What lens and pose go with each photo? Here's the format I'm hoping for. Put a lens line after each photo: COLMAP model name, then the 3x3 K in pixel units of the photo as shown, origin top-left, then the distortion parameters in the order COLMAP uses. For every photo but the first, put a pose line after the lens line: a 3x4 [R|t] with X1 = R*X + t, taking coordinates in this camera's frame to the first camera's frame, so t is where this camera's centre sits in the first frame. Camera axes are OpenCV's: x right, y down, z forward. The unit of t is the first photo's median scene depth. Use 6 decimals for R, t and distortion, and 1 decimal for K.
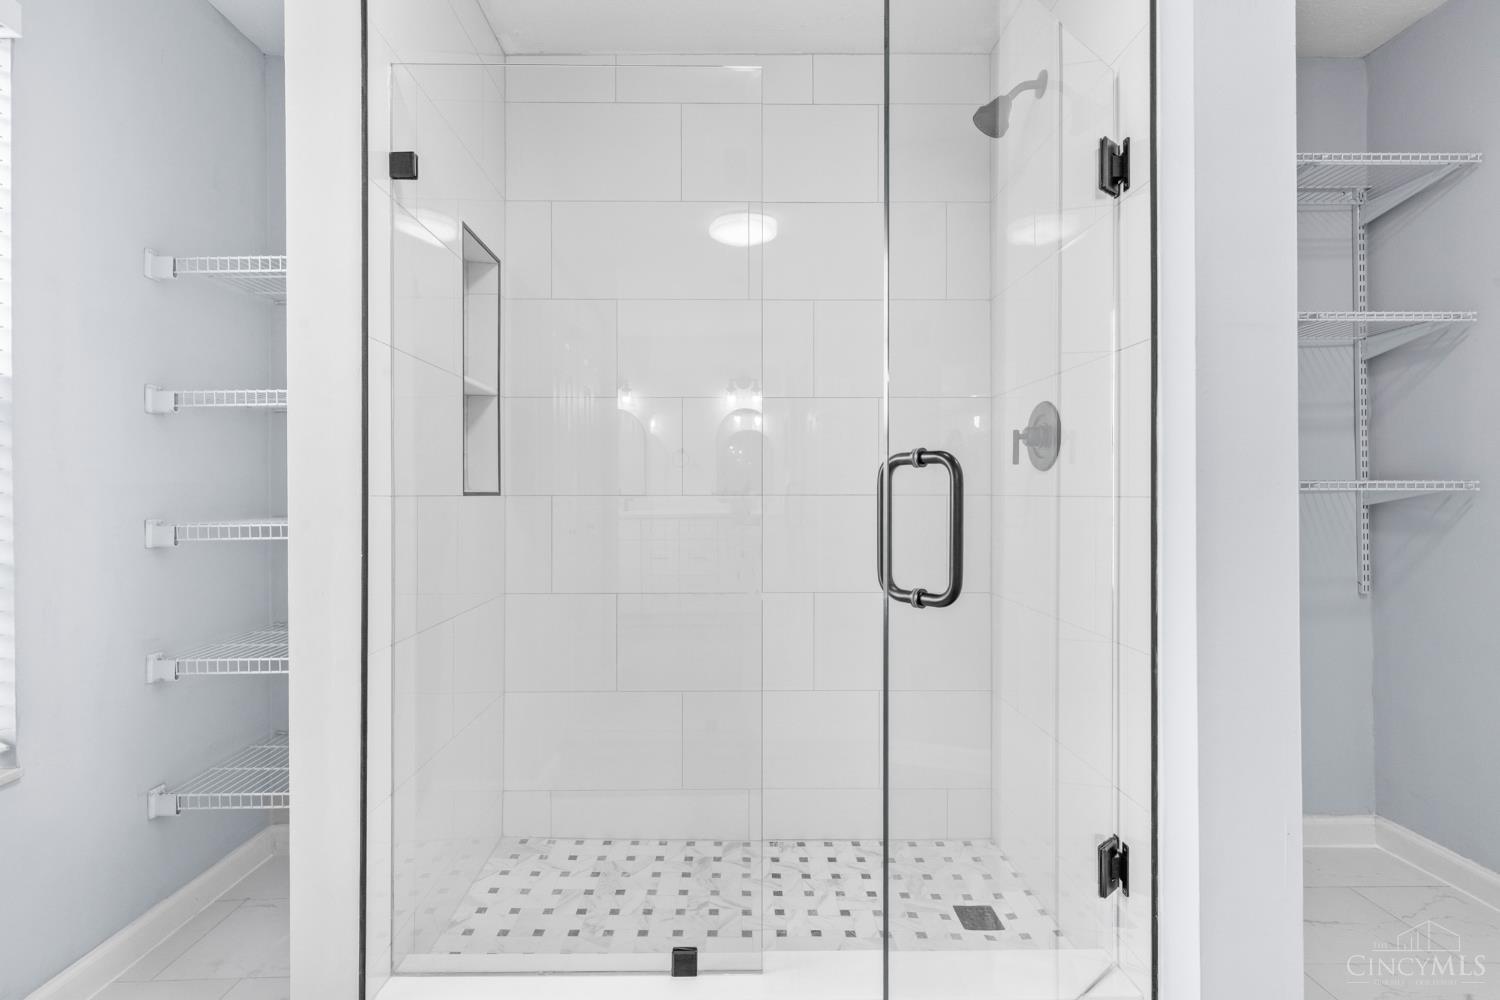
lens RADIAL K [[674.1, 0, 744.8], [0, 674.1, 491.7], [0, 0, 1]] dist [0.005148, -0.000304]
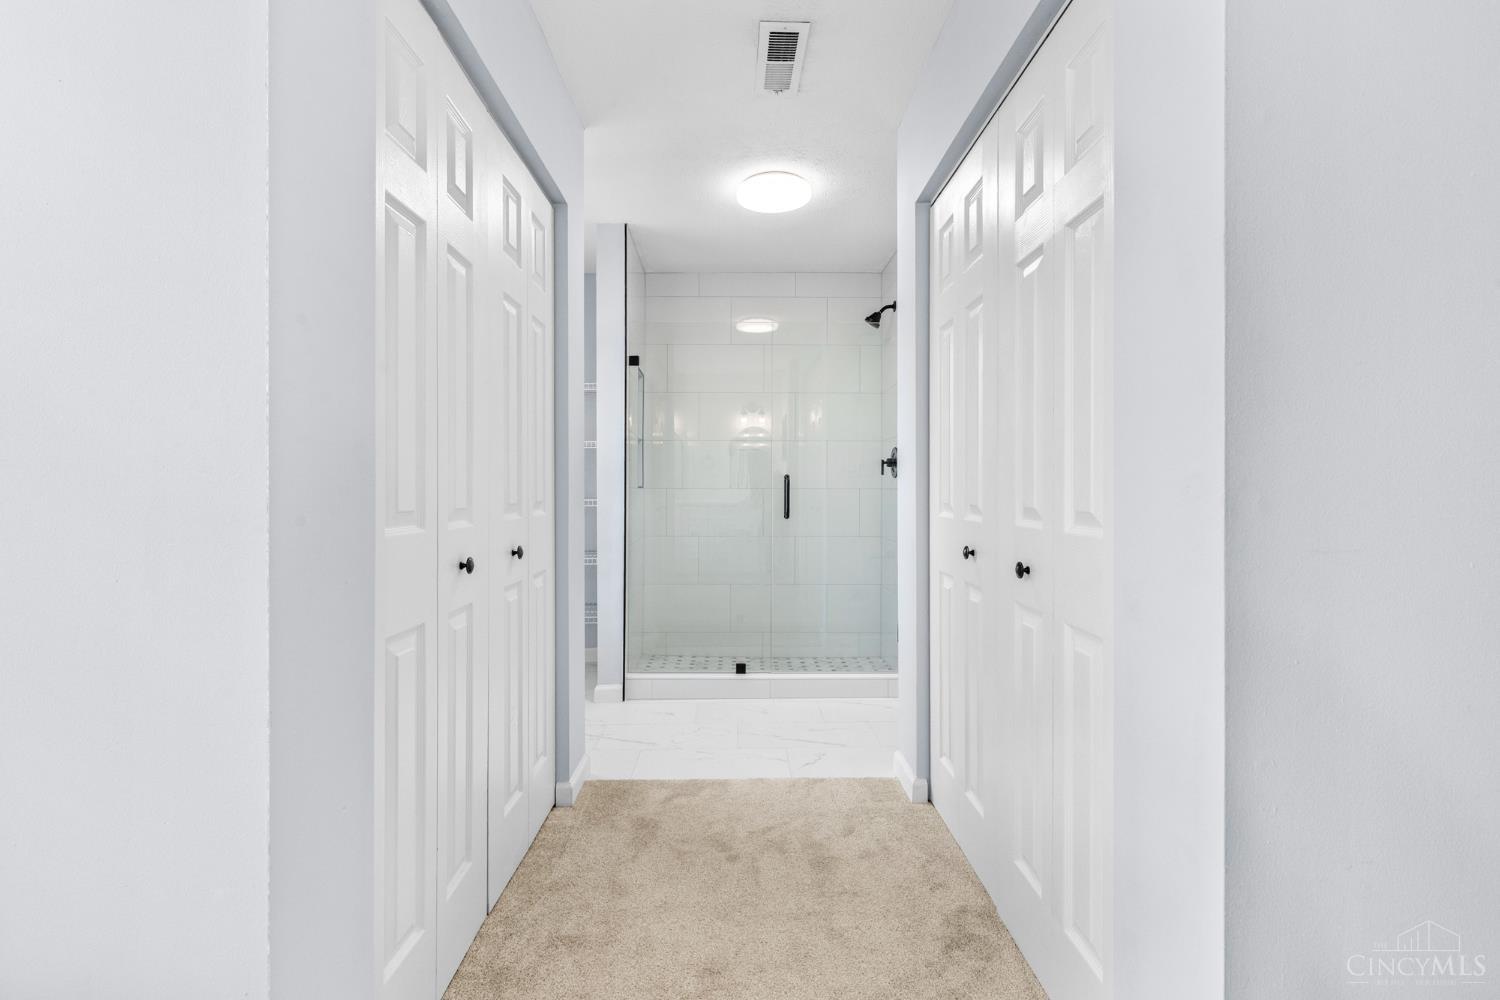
lens RADIAL K [[674.1, 0, 744.8], [0, 674.1, 491.7], [0, 0, 1]] dist [0.005148, -0.000304]
pose [[0.999994, 0.003043, 0.001776, -0.063626], [-0.003057, 0.999967, 0.007472, 0.001611], [-0.001753, -0.007477, 0.999971, -1.243368]]
